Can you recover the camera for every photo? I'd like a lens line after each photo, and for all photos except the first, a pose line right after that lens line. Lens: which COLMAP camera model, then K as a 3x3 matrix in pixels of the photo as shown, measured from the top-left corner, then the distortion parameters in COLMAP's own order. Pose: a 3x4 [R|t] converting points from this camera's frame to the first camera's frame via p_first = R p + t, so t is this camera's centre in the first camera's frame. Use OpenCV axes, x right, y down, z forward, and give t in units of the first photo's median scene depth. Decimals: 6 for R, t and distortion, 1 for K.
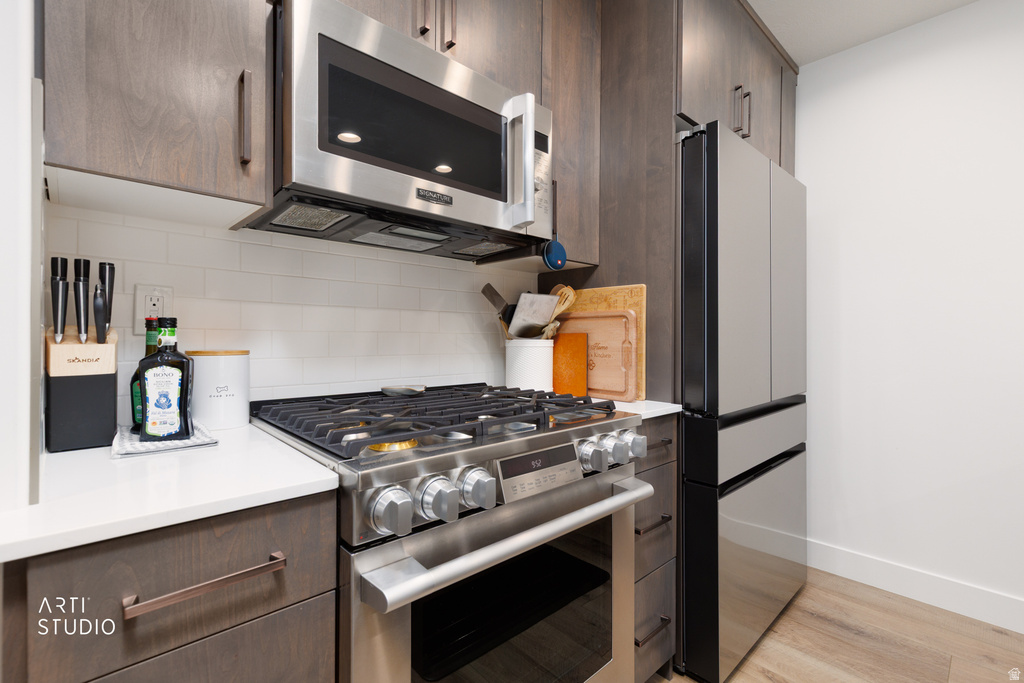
lens RADIAL K [[460.4, 0, 514.7], [0, 460.4, 339.4], [0, 0, 1]] dist [0.012200, -0.000963]
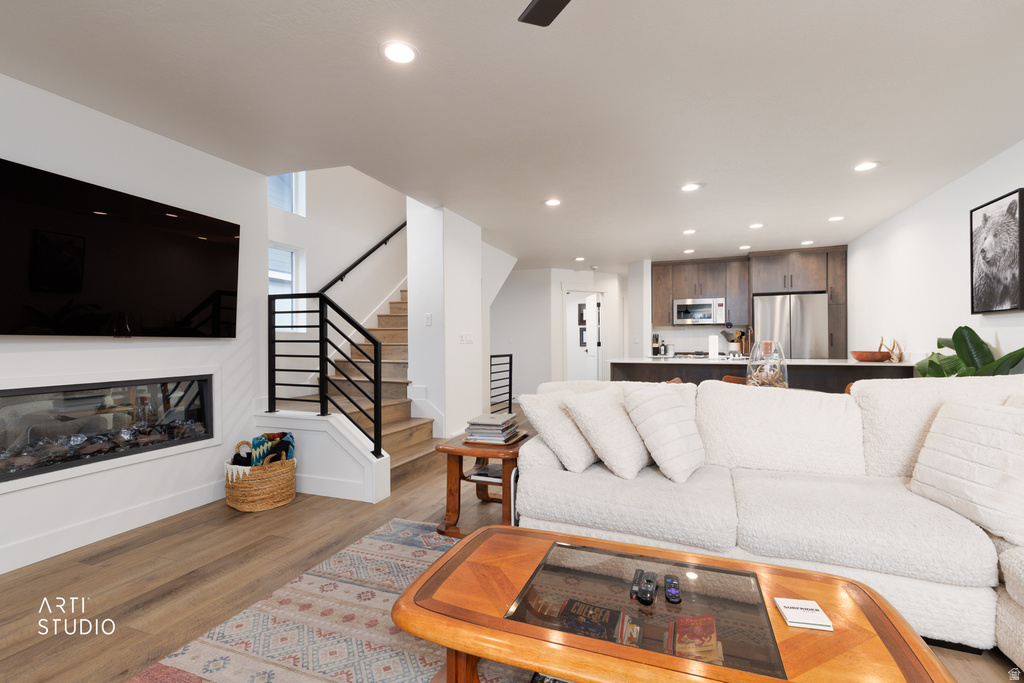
lens RADIAL K [[460.4, 0, 514.4], [0, 460.4, 341.8], [0, 0, 1]] dist [0.012200, -0.000963]
pose [[0.433690, -0.007807, -0.901028, 3.145697], [0.003861, 0.999969, -0.006806, 0.010227], [0.901054, -0.000527, 0.433707, -2.840548]]
